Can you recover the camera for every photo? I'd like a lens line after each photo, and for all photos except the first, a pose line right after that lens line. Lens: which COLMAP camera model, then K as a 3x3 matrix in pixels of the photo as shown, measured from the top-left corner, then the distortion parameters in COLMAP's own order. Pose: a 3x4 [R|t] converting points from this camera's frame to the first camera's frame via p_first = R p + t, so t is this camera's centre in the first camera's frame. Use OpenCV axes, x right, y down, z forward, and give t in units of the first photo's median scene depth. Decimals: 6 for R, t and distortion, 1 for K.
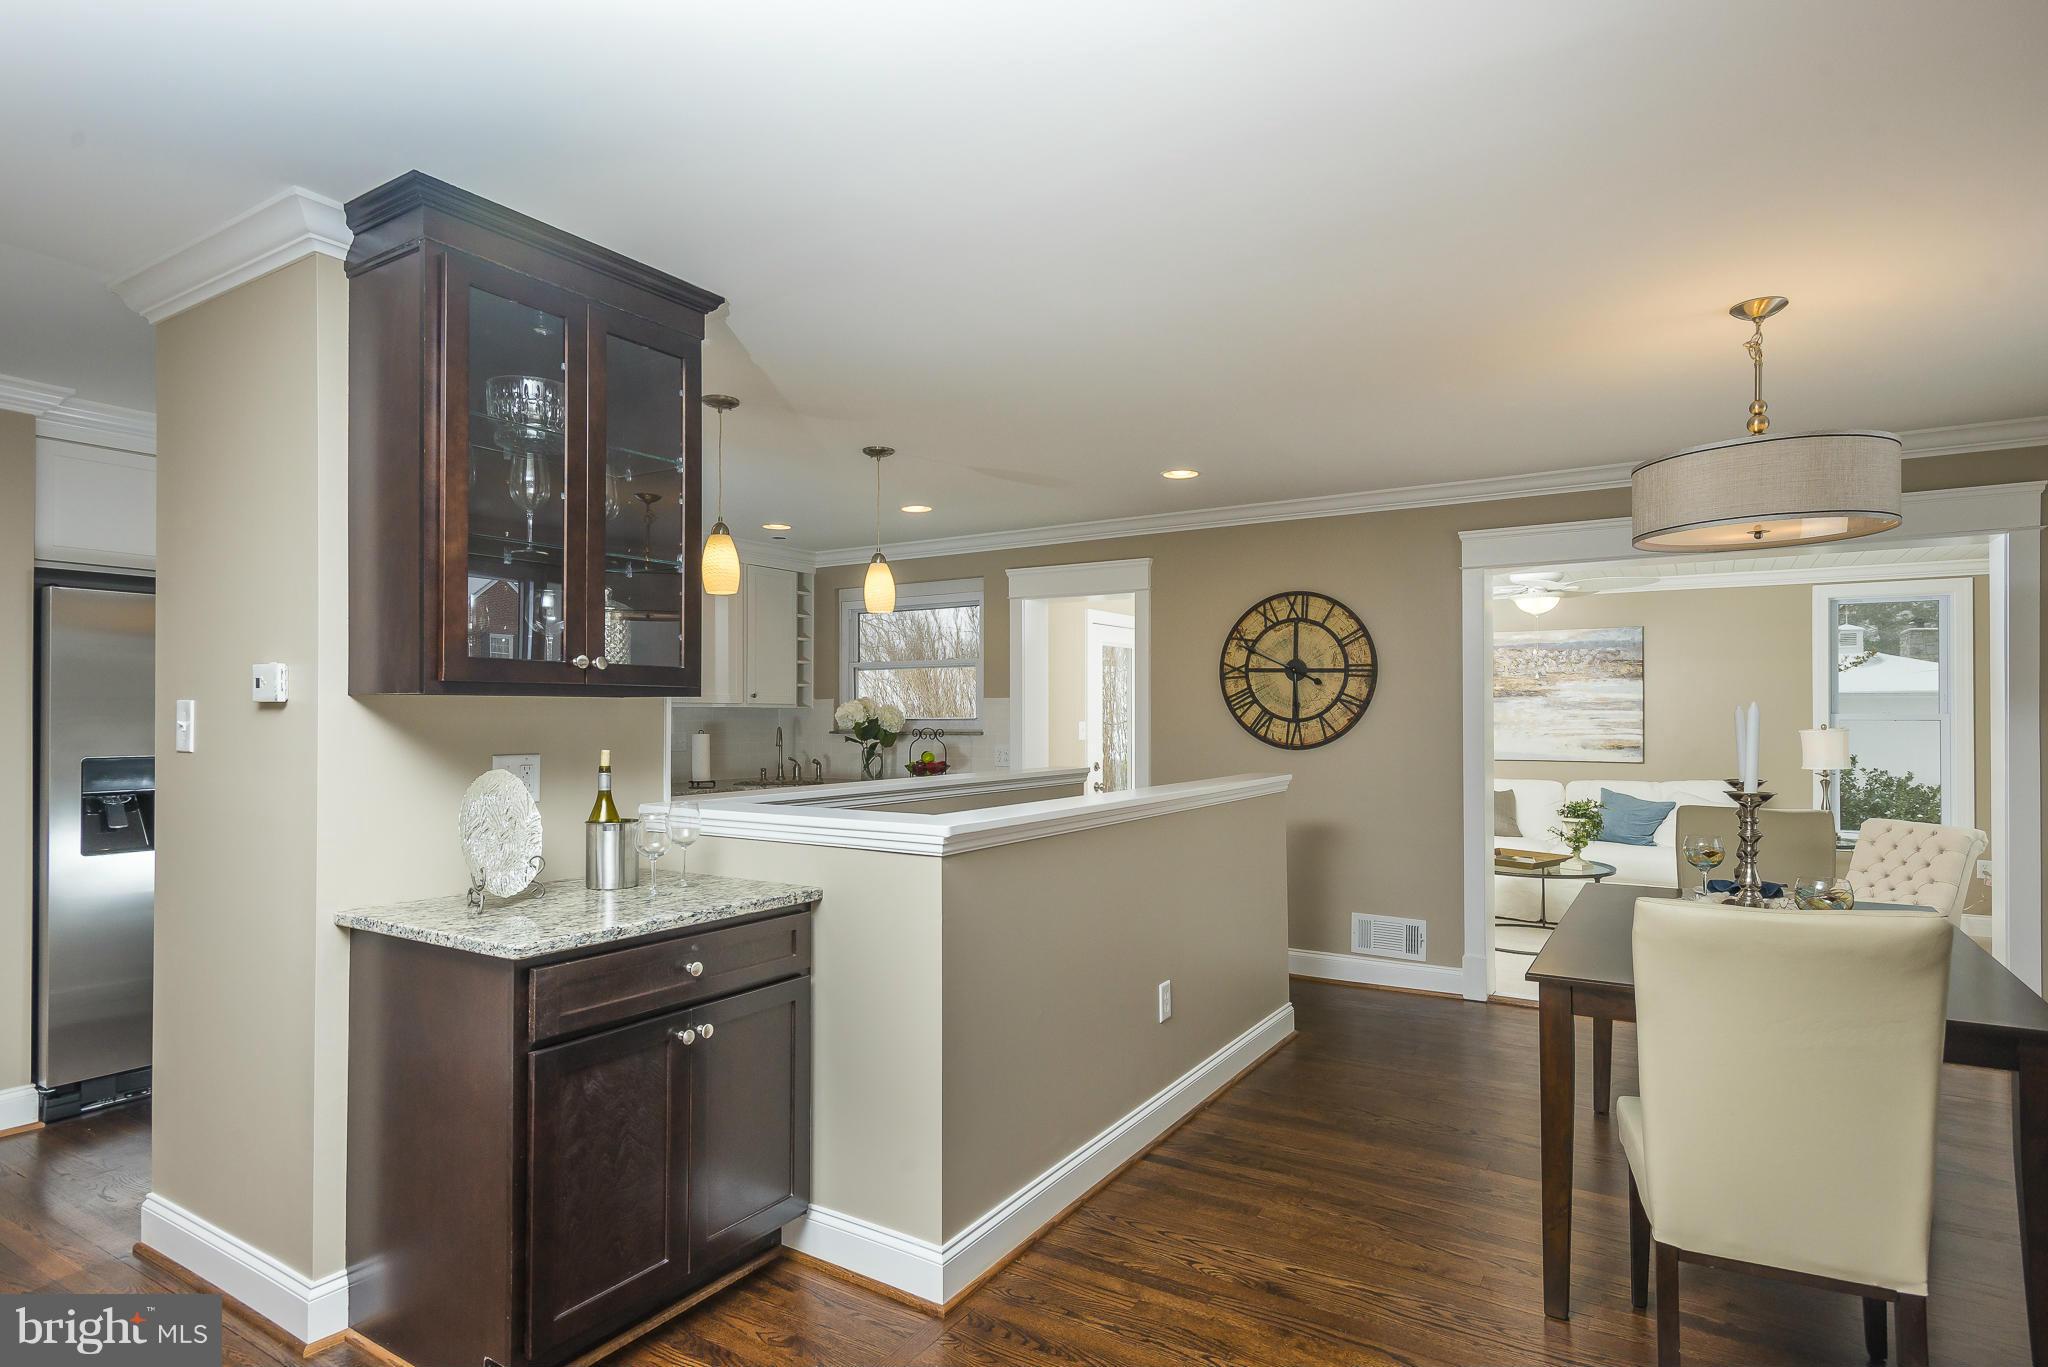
lens RADIAL K [[1061.9, 0, 1050.7], [0, 1061.9, 705.4], [0, 0, 1]] dist [0.025192, -0.006969]
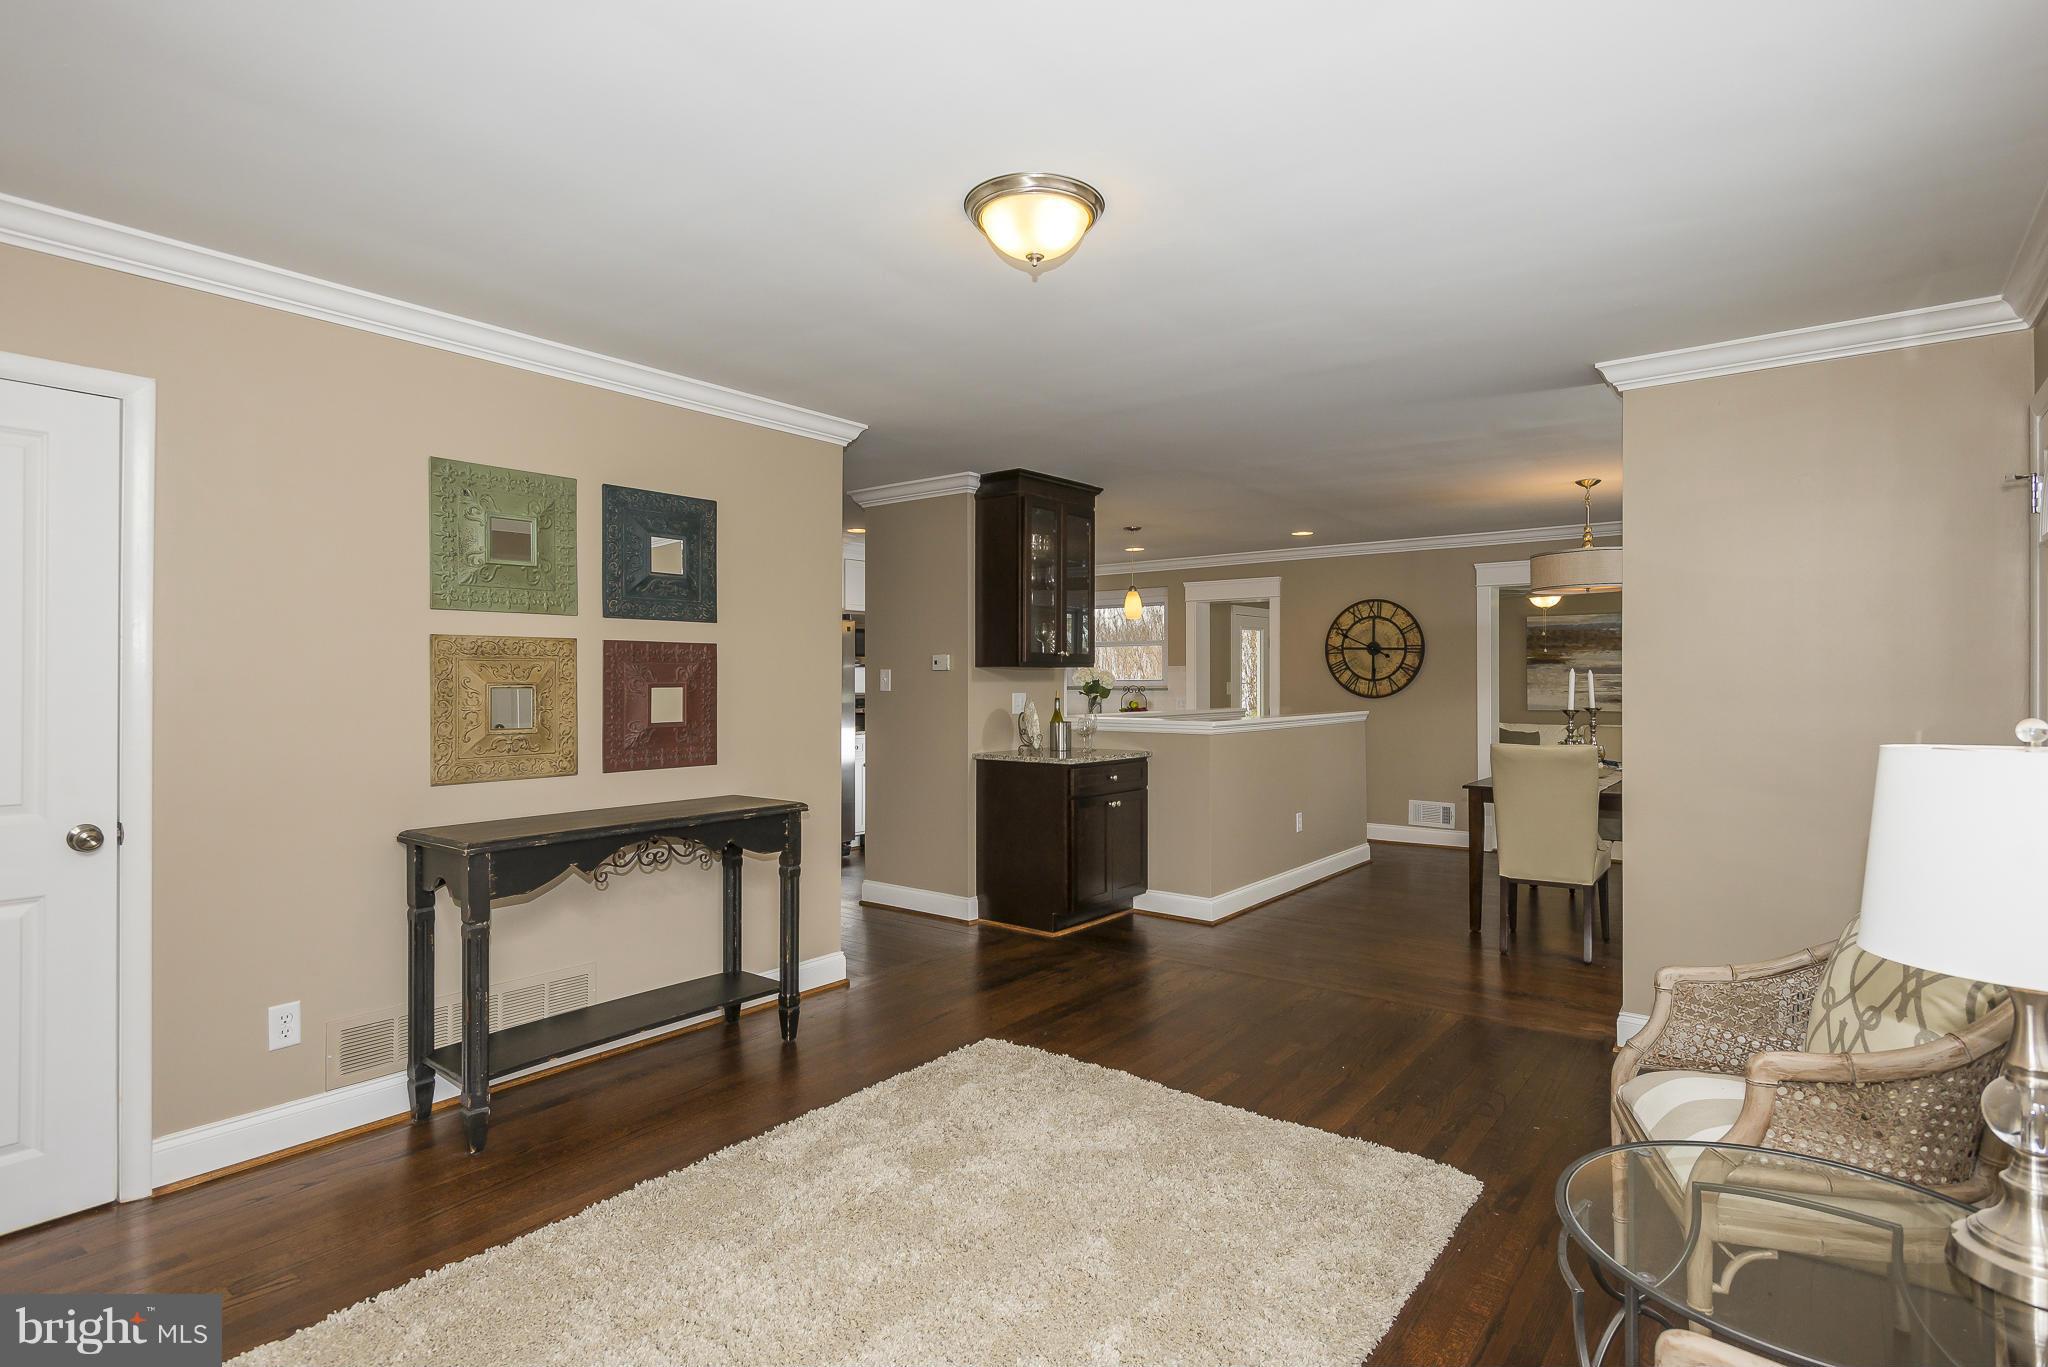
lens RADIAL K [[1044.5, 0, 1056.7], [0, 1044.5, 678.6], [0, 0, 1]] dist [0.008692, -0.003243]
pose [[0.996289, -0.000852, -0.086064, -0.112077], [0.001517, 0.999969, 0.007668, -0.000879], [0.086055, -0.007770, 0.996260, -0.622959]]
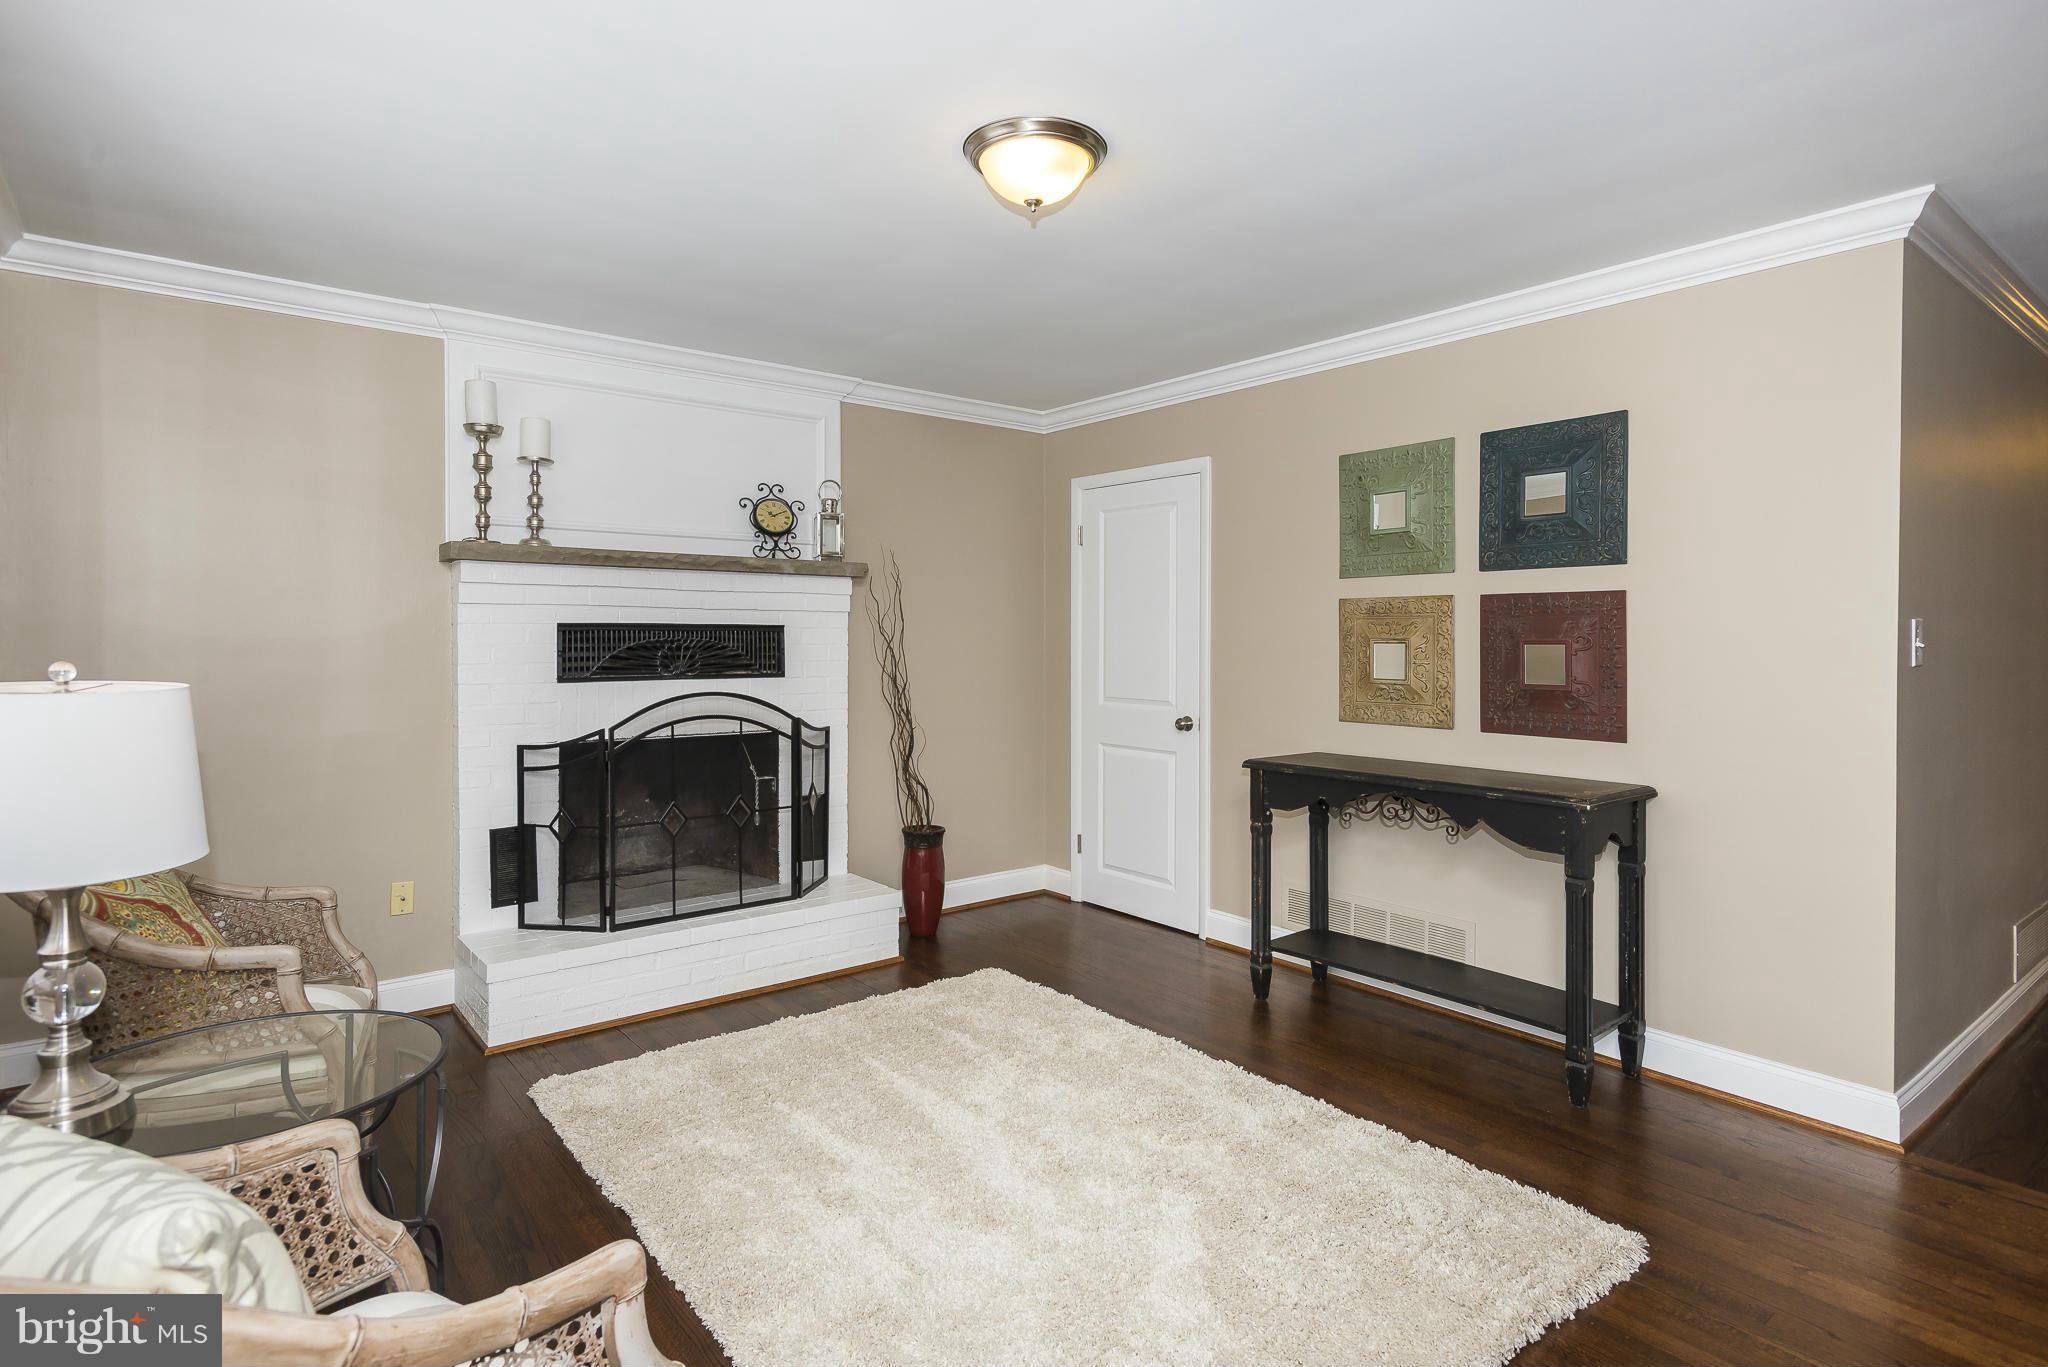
lens RADIAL K [[1061.9, 0, 1021.1], [0, 1061.9, 641.8], [0, 0, 1]] dist [0.025192, -0.006969]
pose [[-0.338065, 0.004957, -0.941110, 0.272436], [0.006395, 0.999975, 0.002970, 0.004832], [0.941101, -0.005014, -0.338089, -0.010230]]
